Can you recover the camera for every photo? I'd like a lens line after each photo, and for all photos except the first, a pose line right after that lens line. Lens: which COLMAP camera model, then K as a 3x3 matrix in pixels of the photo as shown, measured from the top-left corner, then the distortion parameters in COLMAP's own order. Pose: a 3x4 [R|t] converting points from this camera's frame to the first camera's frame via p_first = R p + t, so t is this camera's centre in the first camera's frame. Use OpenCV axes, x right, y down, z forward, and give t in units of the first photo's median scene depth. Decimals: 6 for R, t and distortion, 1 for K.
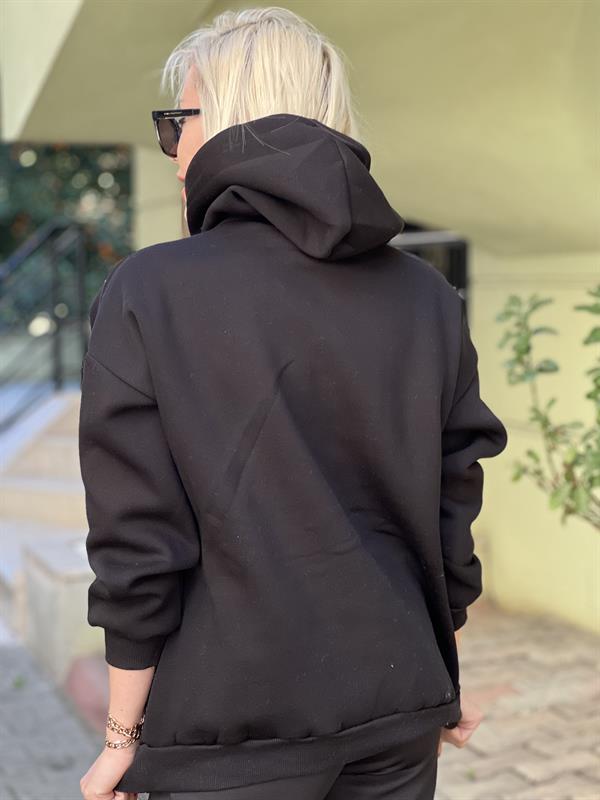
lens RADIAL K [[1813.7, 0, 296.2], [0, 1813.7, 397.9], [0, 0, 1]] dist [0.128671, 0.471844]
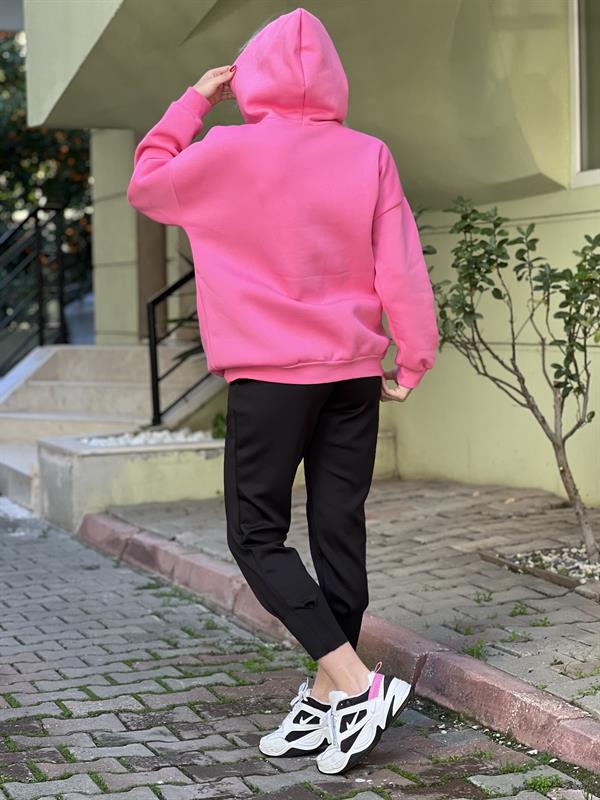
lens RADIAL K [[1808.9, 0, 284.9], [0, 1808.9, 400.9], [0, 0, 1]] dist [0.175032, -0.286006]
pose [[0.999028, -0.009557, 0.043029, -0.056909], [0.009955, 0.999910, -0.009031, 0.126722], [-0.042939, 0.009450, 0.999033, -0.574334]]
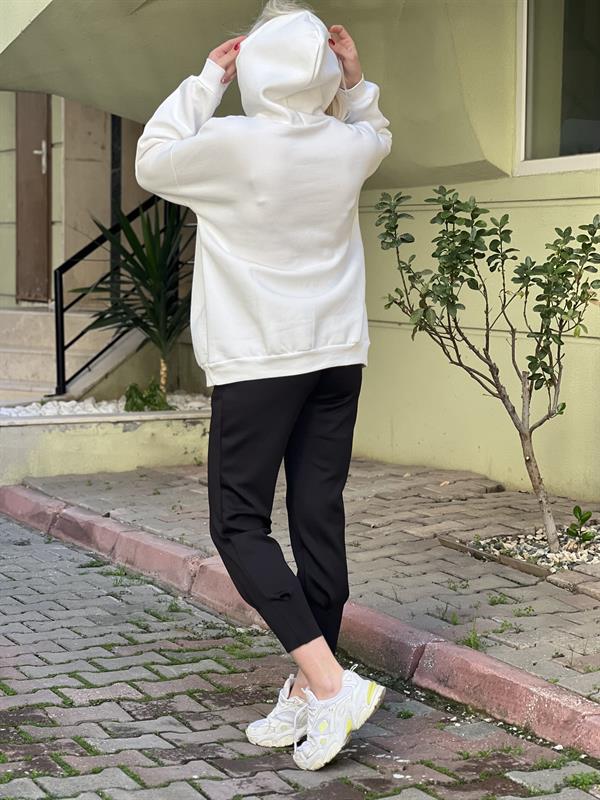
lens RADIAL K [[1813.7, 0, 296.2], [0, 1813.7, 397.9], [0, 0, 1]] dist [0.128671, 0.471844]
pose [[0.987966, 0.013818, 0.154051, -0.200012], [-0.015877, 0.999800, 0.012147, 0.104241], [-0.153852, -0.014447, 0.987988, -0.559029]]
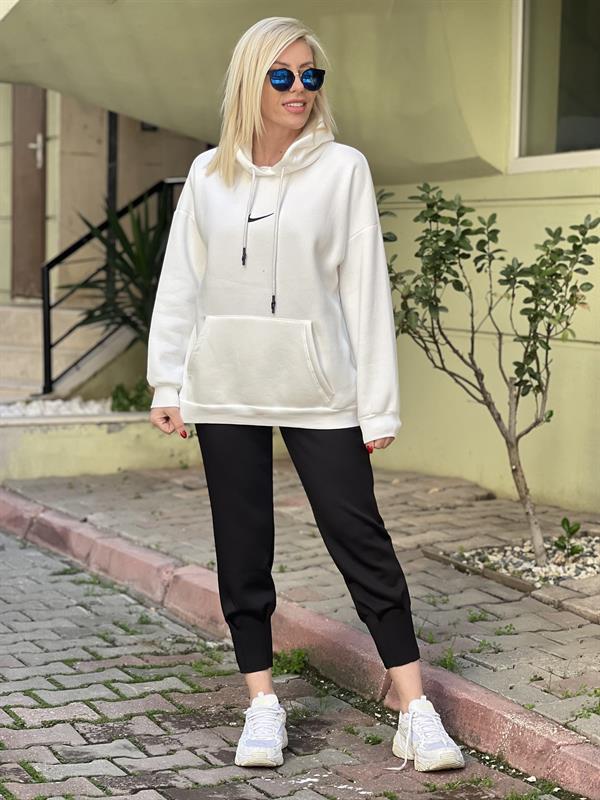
lens RADIAL K [[1810.3, 0, 300.0], [0, 1810.3, 400.0], [0, 0, 1]] dist [0.176458, -0.461743]
pose [[0.988754, 0.022260, 0.147884, -0.157694], [-0.024808, 0.999574, 0.015404, 0.097339], [-0.147478, -0.018900, 0.988885, -0.497556]]
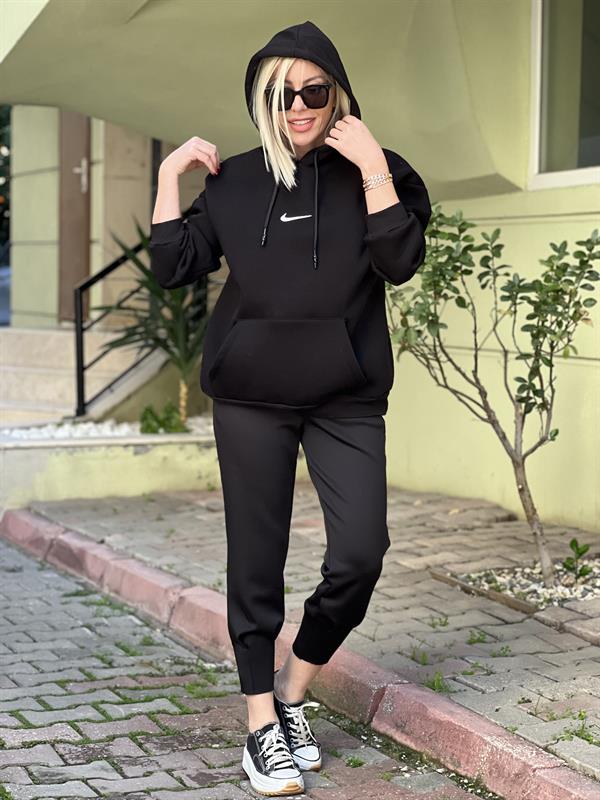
lens RADIAL K [[1812.2, 0, 296.7], [0, 1812.2, 400.0], [0, 0, 1]] dist [0.187130, -0.563724]
pose [[0.994477, 0.021537, 0.102725, -0.091587], [-0.021835, 0.999760, 0.001782, 0.102648], [-0.102662, -0.004016, 0.994708, -0.491495]]
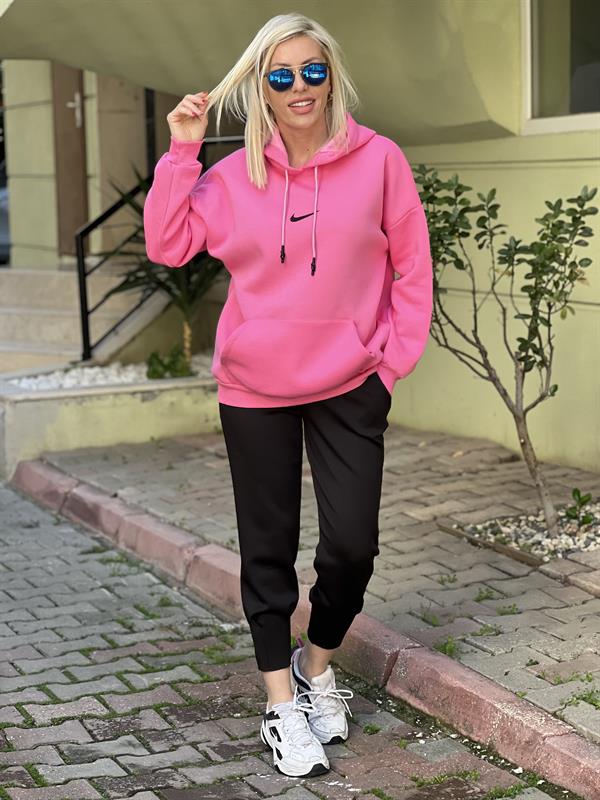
lens RADIAL K [[1813.7, 0, 296.2], [0, 1813.7, 397.9], [0, 0, 1]] dist [0.128671, 0.471844]
pose [[0.994564, -0.019978, 0.102197, -0.099619], [0.014075, 0.998209, 0.058152, 0.043411], [-0.103176, -0.056397, 0.993063, -0.525947]]
